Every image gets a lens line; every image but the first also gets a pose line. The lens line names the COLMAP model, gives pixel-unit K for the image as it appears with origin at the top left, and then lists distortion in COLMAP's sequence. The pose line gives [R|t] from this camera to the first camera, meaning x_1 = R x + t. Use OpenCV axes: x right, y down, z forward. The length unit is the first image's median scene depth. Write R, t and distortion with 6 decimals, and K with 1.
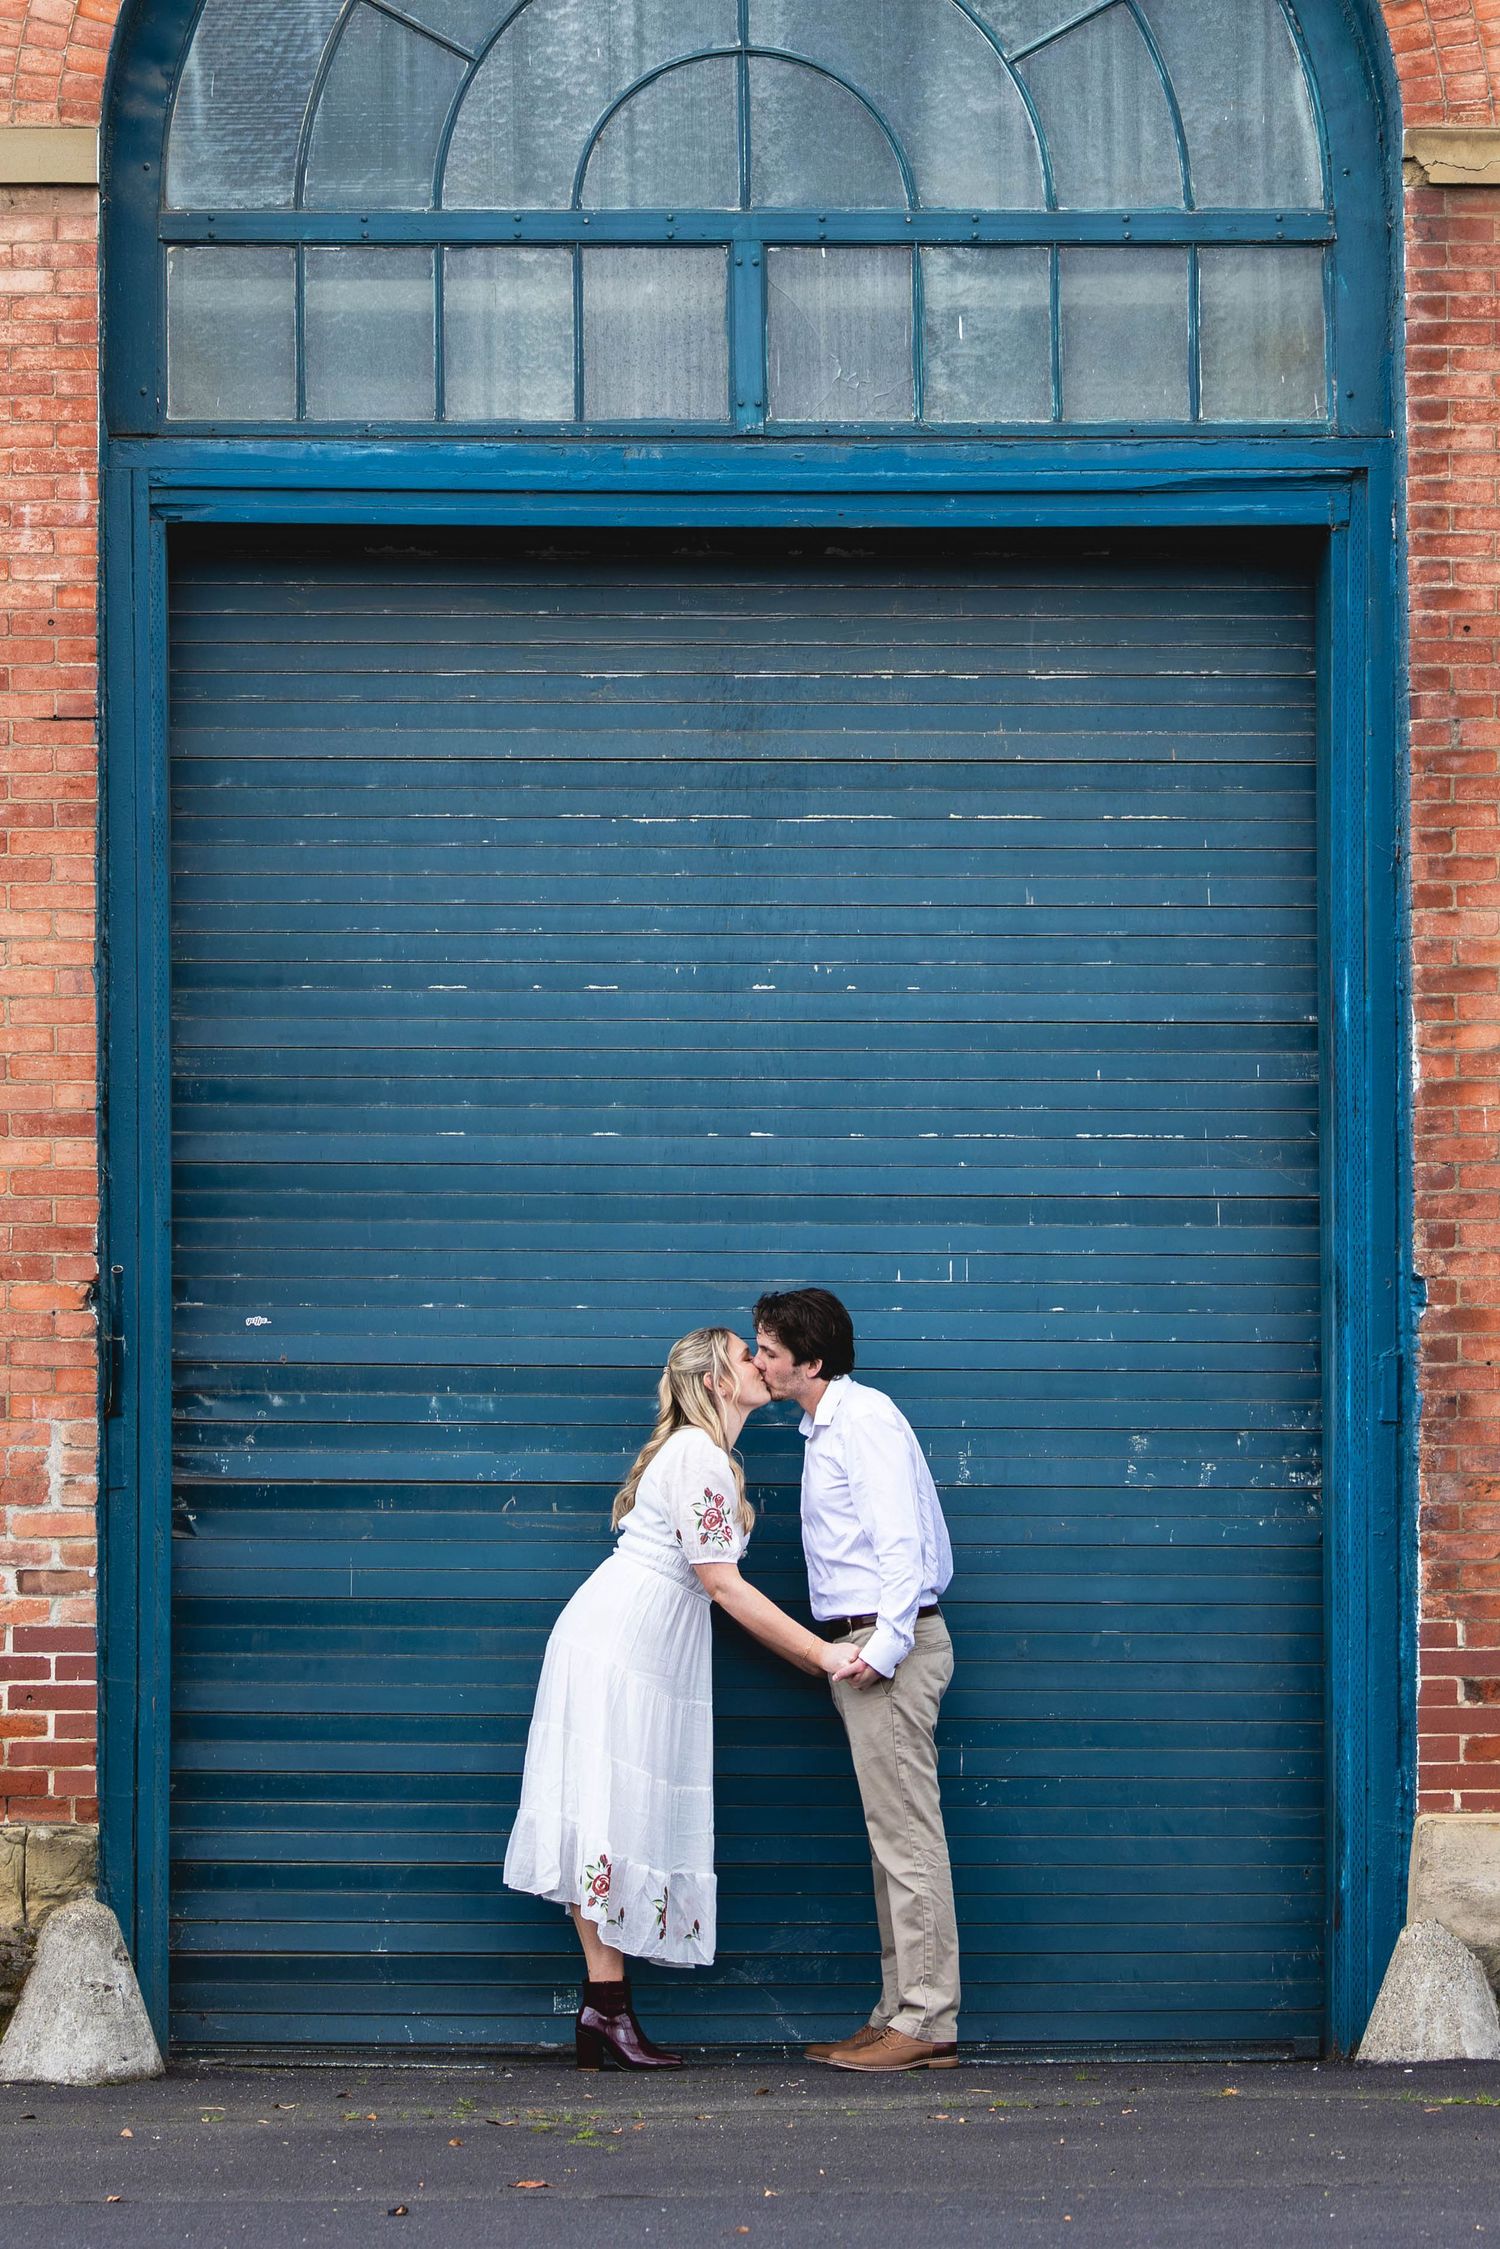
lens RADIAL K [[4740.5, 0, 757.9], [0, 4740.5, 1118.1], [0, 0, 1]] dist [-0.014437, 0.000000]
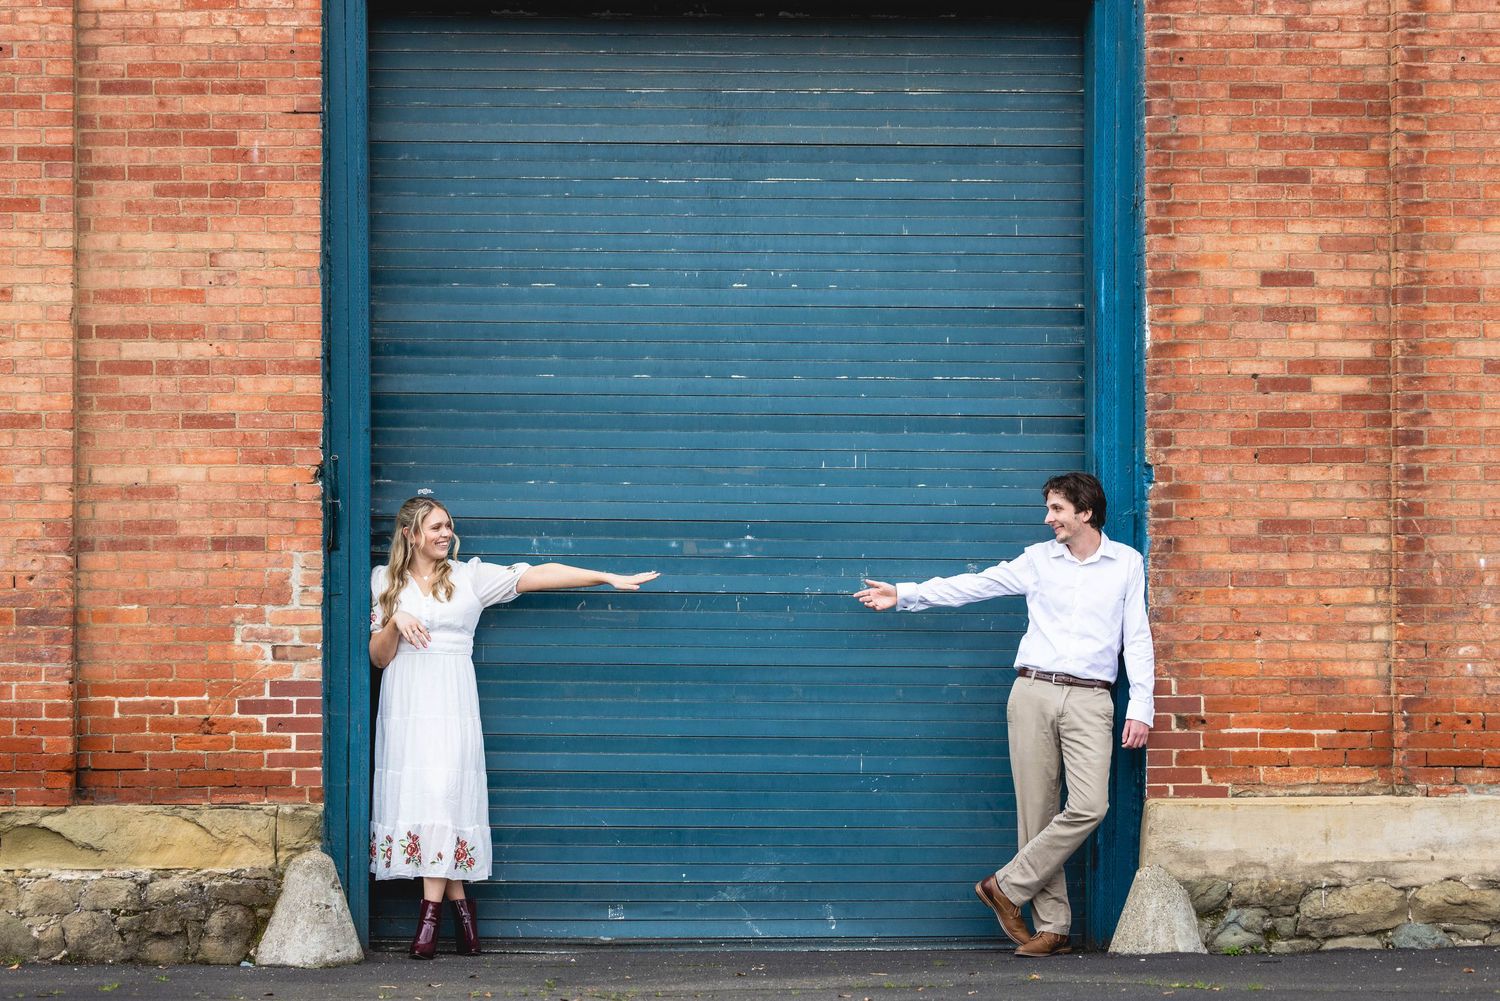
lens RADIAL K [[4328.6, 0, 753.7], [0, 4328.6, 500.8], [0, 0, 1]] dist [-0.045303, 0.000000]
pose [[0.999992, 0.001998, 0.003344, 0.001150], [-0.002198, 0.998138, 0.060950, -0.043199], [-0.003216, -0.060957, 0.998135, -0.460504]]
